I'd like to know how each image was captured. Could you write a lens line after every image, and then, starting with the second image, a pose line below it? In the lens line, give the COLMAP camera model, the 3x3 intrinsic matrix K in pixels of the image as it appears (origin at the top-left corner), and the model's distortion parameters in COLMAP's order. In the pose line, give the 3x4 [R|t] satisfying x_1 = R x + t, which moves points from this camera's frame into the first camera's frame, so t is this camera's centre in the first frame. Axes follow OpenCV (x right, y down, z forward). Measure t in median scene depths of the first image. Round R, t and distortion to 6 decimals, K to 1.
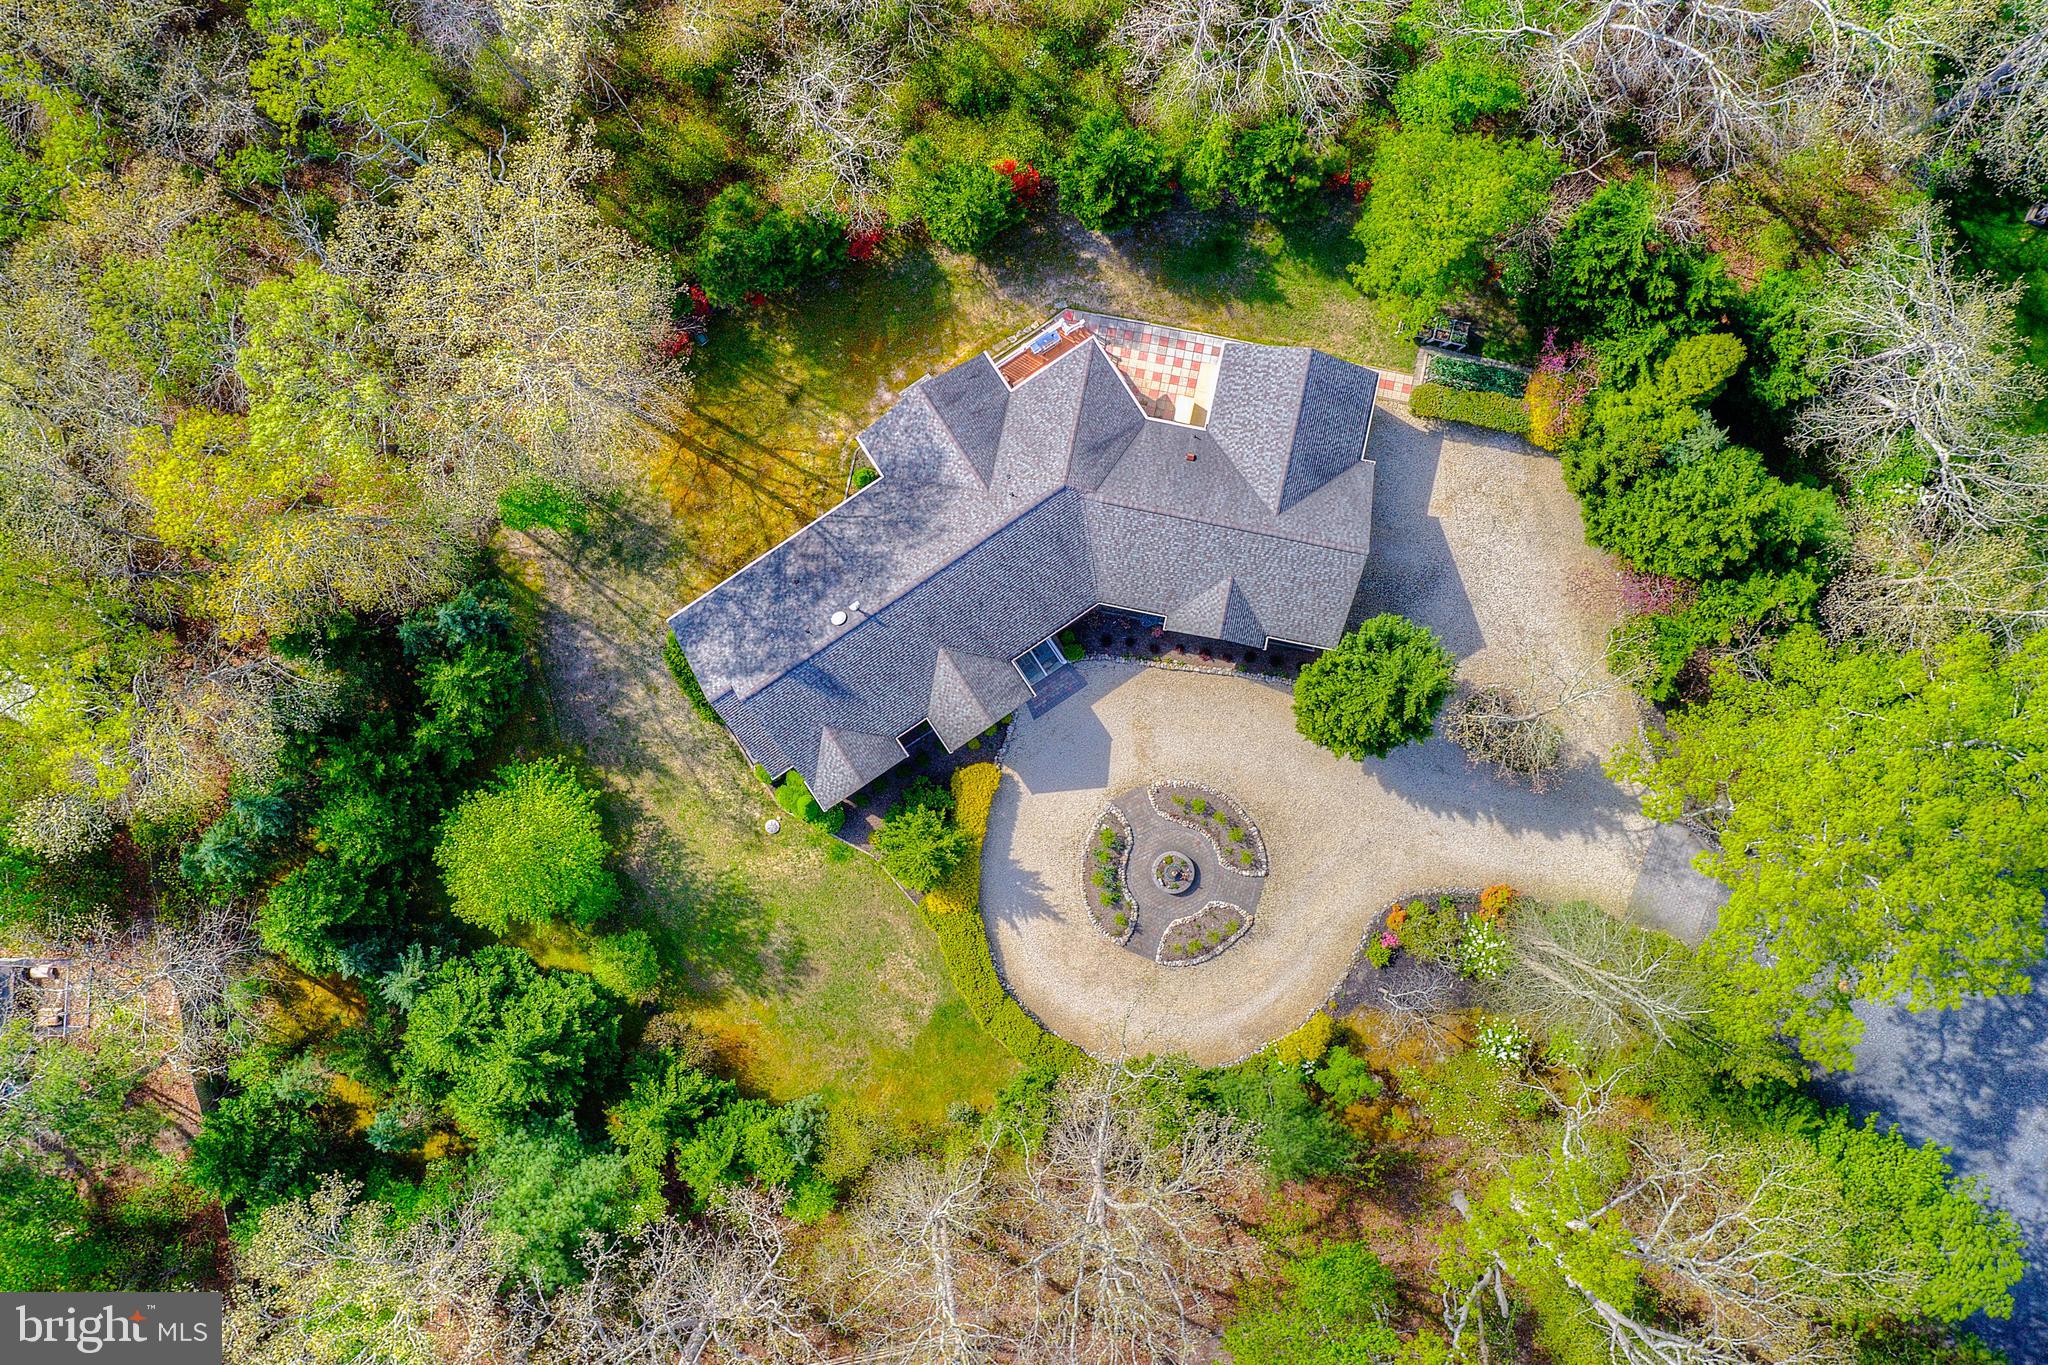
lens RADIAL K [[1664.1, 0, 1009.5], [0, 1664.1, 679.0], [0, 0, 1]] dist [0.010857, 0.002660]
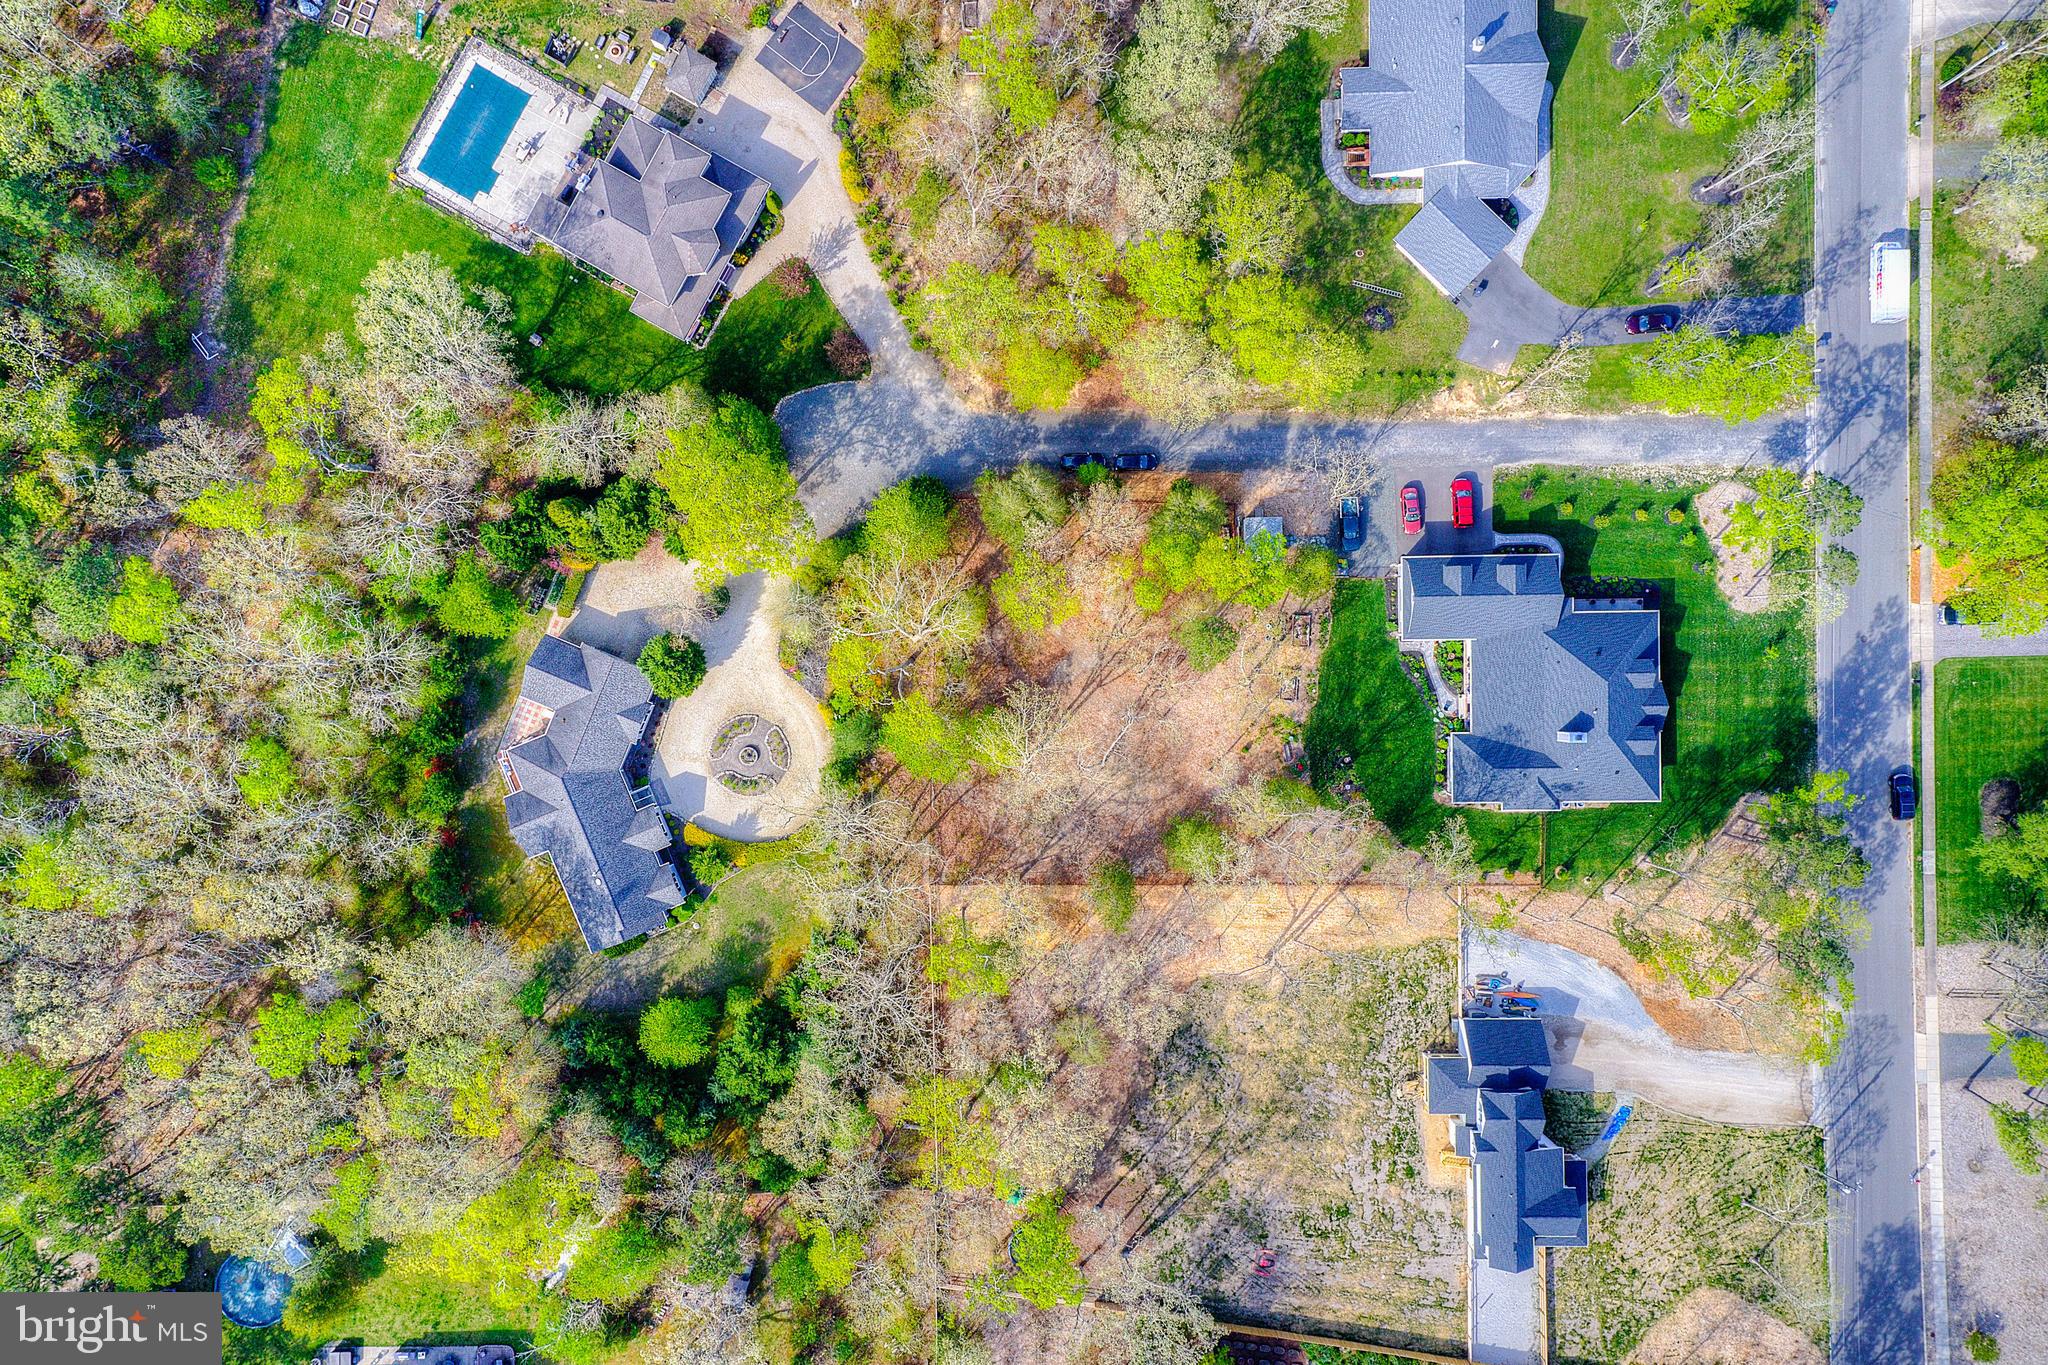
lens RADIAL K [[1664.1, 0, 1031.6], [0, 1664.1, 670.6], [0, 0, 1]] dist [0.010857, 0.002660]
pose [[0.189511, -0.981874, 0.003154, 0.288240], [0.981870, 0.189495, -0.004845, 0.499204], [0.004160, 0.004015, 0.999983, -1.311464]]
